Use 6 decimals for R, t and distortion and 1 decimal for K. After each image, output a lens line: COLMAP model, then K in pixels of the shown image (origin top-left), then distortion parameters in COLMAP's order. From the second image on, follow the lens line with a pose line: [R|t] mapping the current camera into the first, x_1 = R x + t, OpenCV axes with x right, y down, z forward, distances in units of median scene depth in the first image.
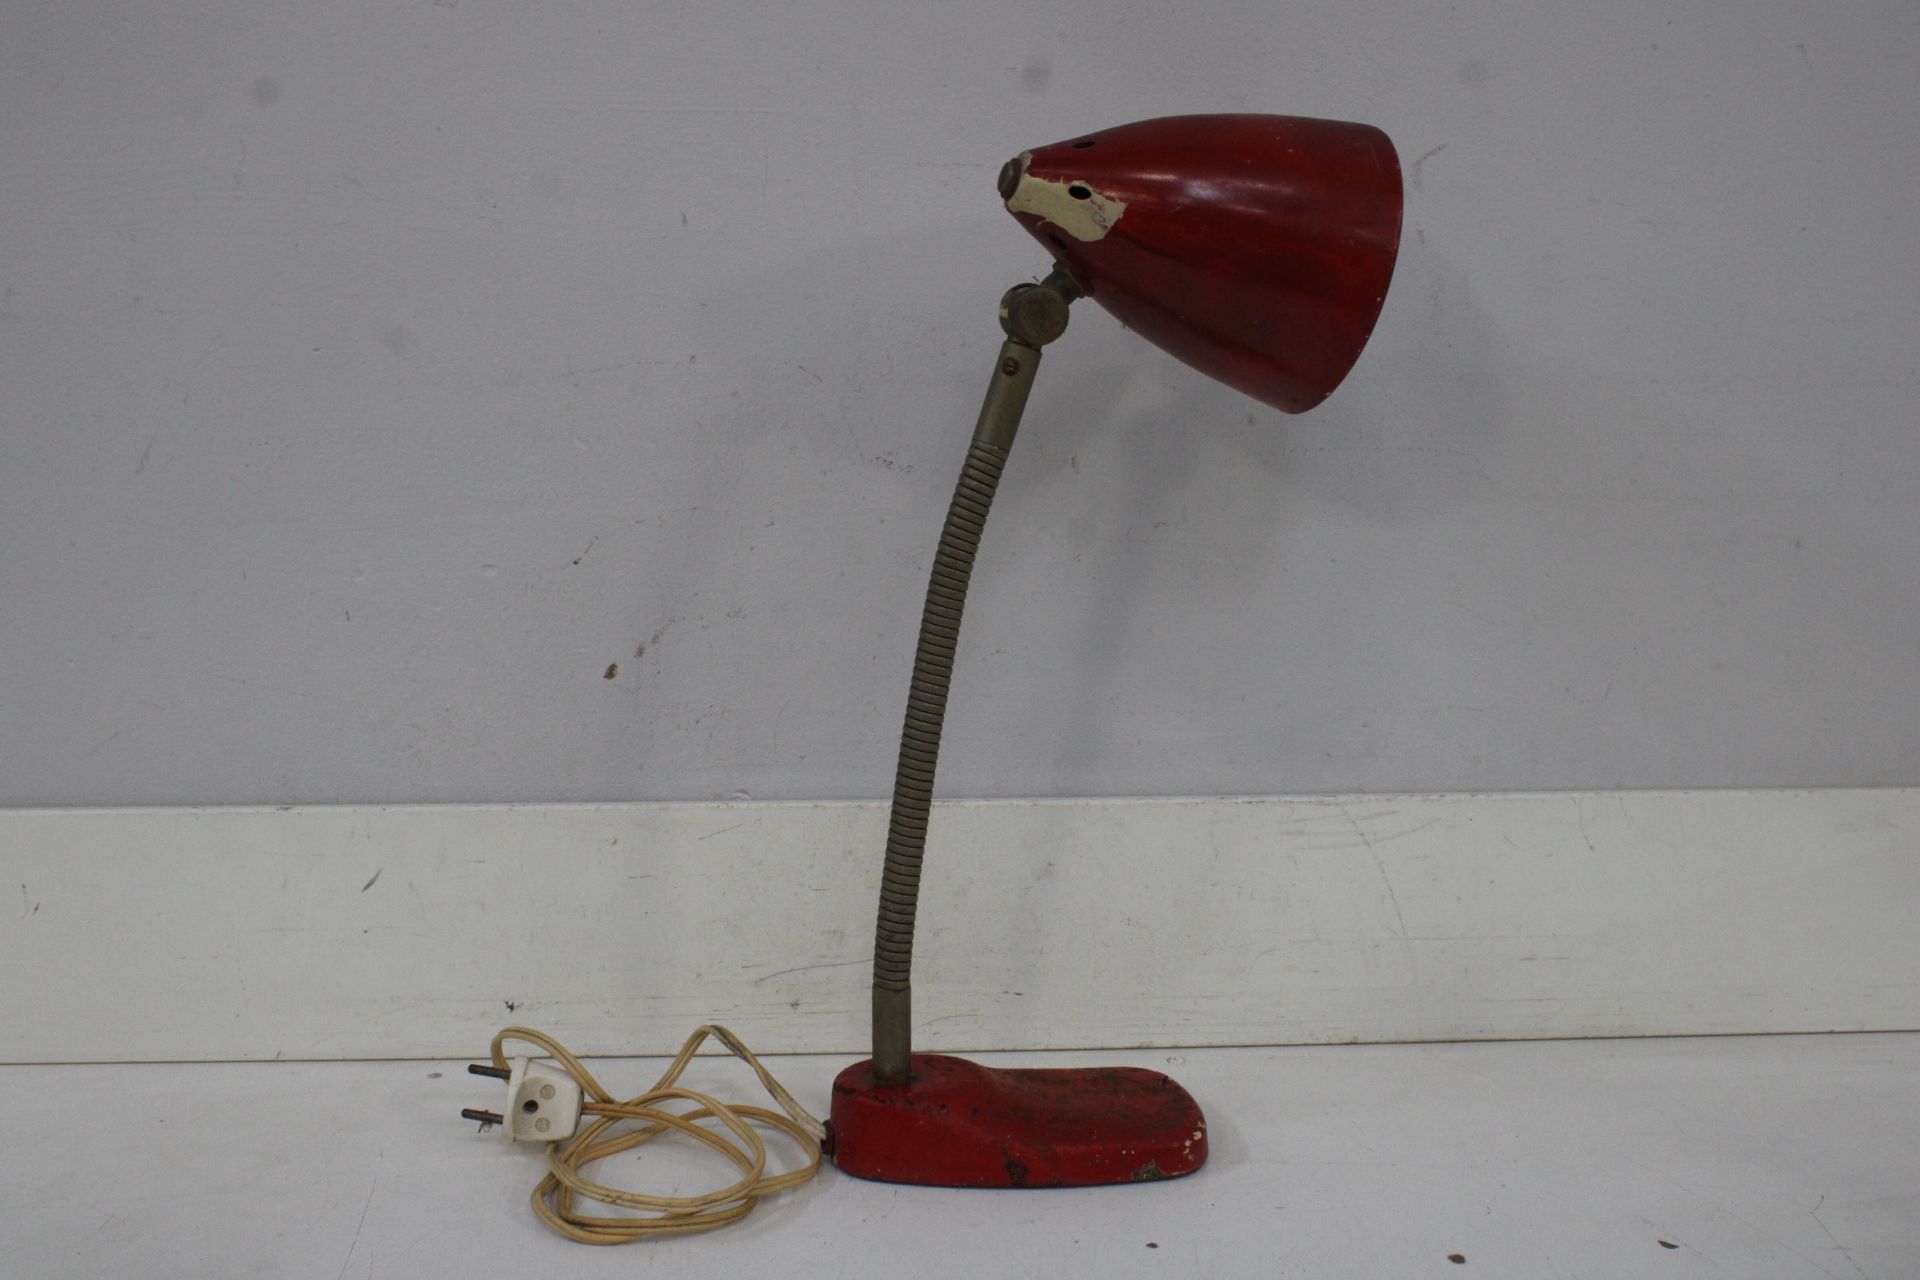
lens RADIAL K [[2239.3, 0, 962.3], [0, 2239.3, 626.9], [0, 0, 1]] dist [-0.079706, 0.000000]
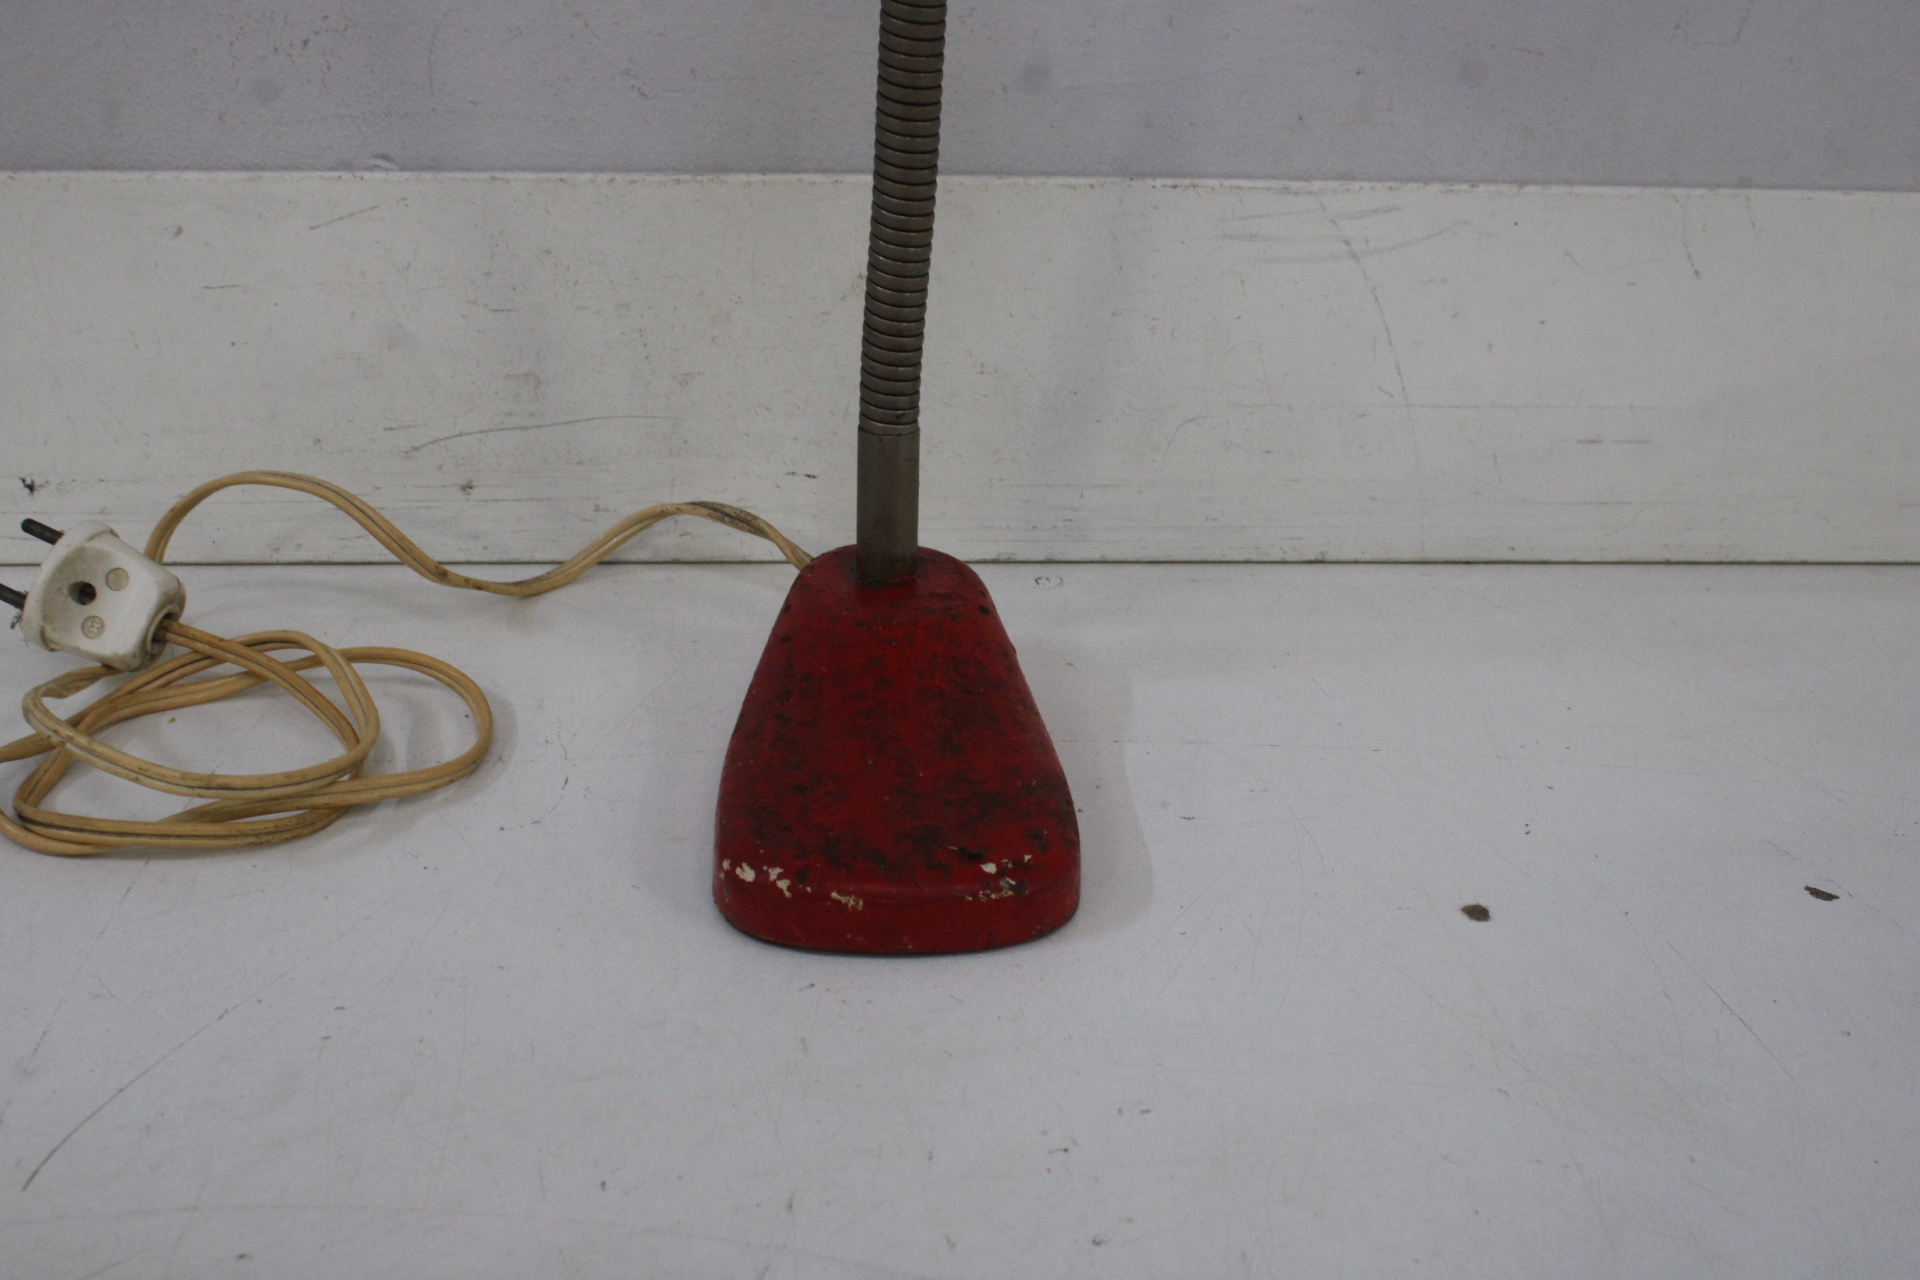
lens RADIAL K [[2289.4, 0, 960.4], [0, 2289.4, 641.0], [0, 0, 1]] dist [-0.076535, 0.000000]
pose [[0.999763, 0.014928, 0.015850, 0.060134], [-0.017916, 0.977689, 0.209291, 0.071842], [-0.012372, -0.209525, 0.977725, 0.341900]]
